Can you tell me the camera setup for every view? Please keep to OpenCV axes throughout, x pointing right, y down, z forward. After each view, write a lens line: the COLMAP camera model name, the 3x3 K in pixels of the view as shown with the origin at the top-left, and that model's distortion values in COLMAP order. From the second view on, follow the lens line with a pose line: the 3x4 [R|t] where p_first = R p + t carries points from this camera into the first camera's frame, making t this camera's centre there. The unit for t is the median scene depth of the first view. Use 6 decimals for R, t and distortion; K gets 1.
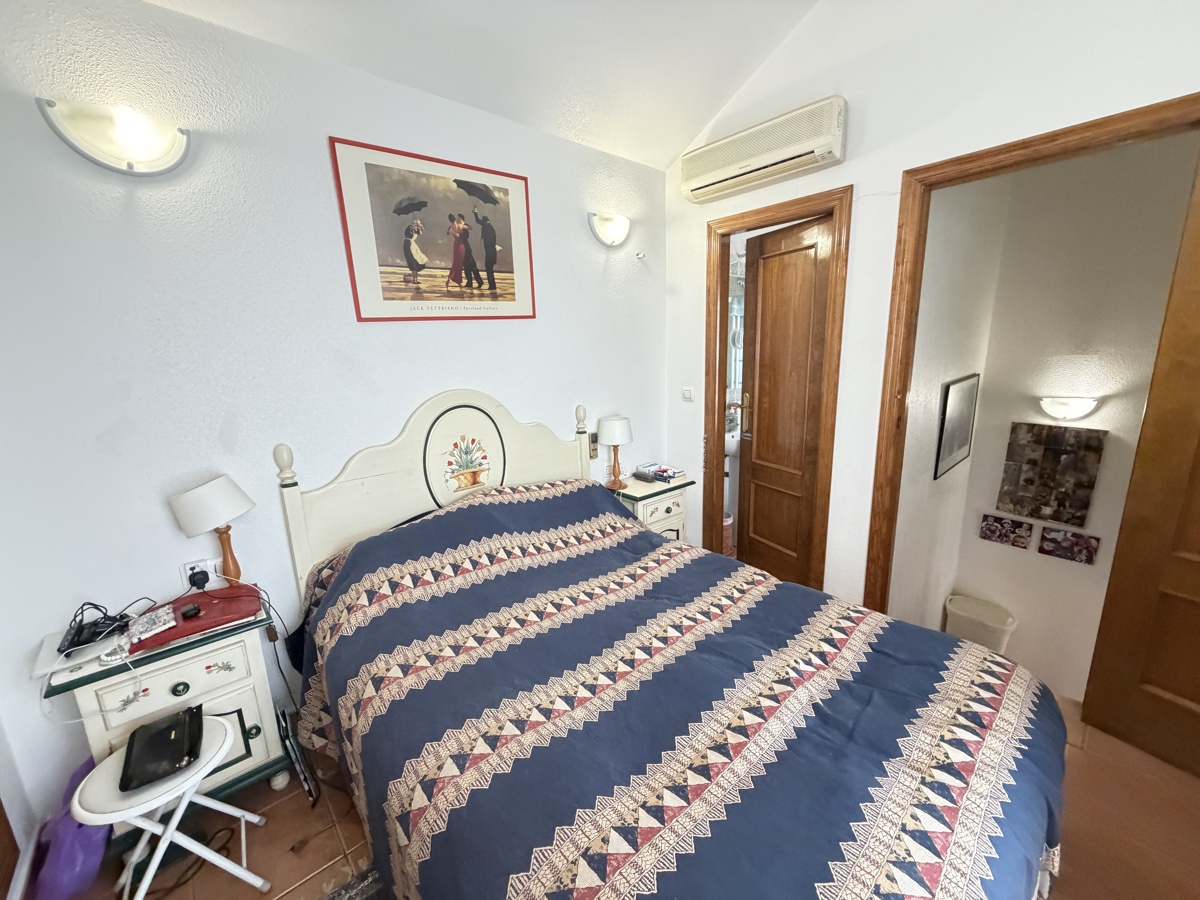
lens RADIAL K [[478.0, 0, 594.9], [0, 478.0, 448.8], [0, 0, 1]] dist [0.000921, -0.000617]
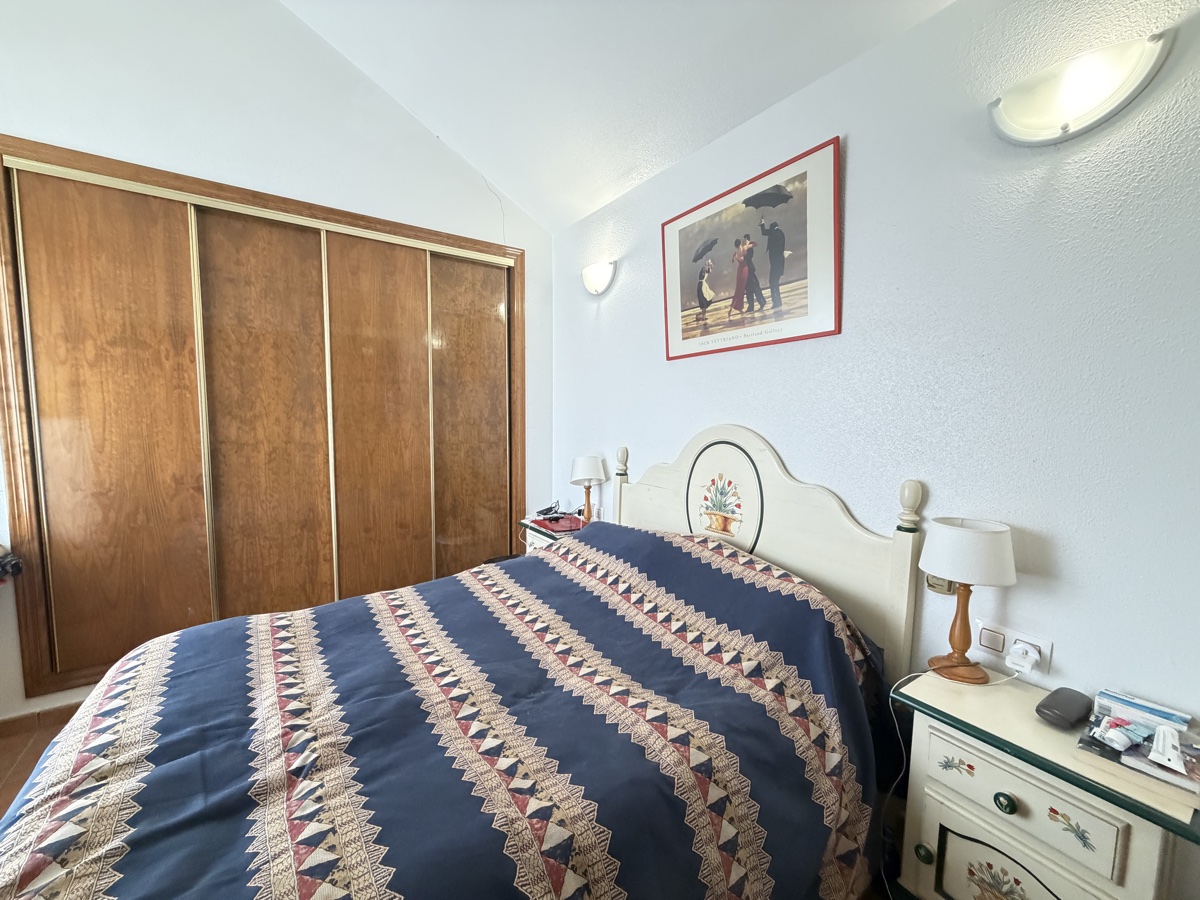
lens RADIAL K [[478.0, 0, 594.3], [0, 478.0, 449.1], [0, 0, 1]] dist [0.000921, -0.000617]
pose [[-0.119052, 0.114997, -0.986206, 0.680226], [-0.209183, 0.968071, 0.138134, -0.155571], [0.970602, 0.222743, -0.091196, 0.868107]]
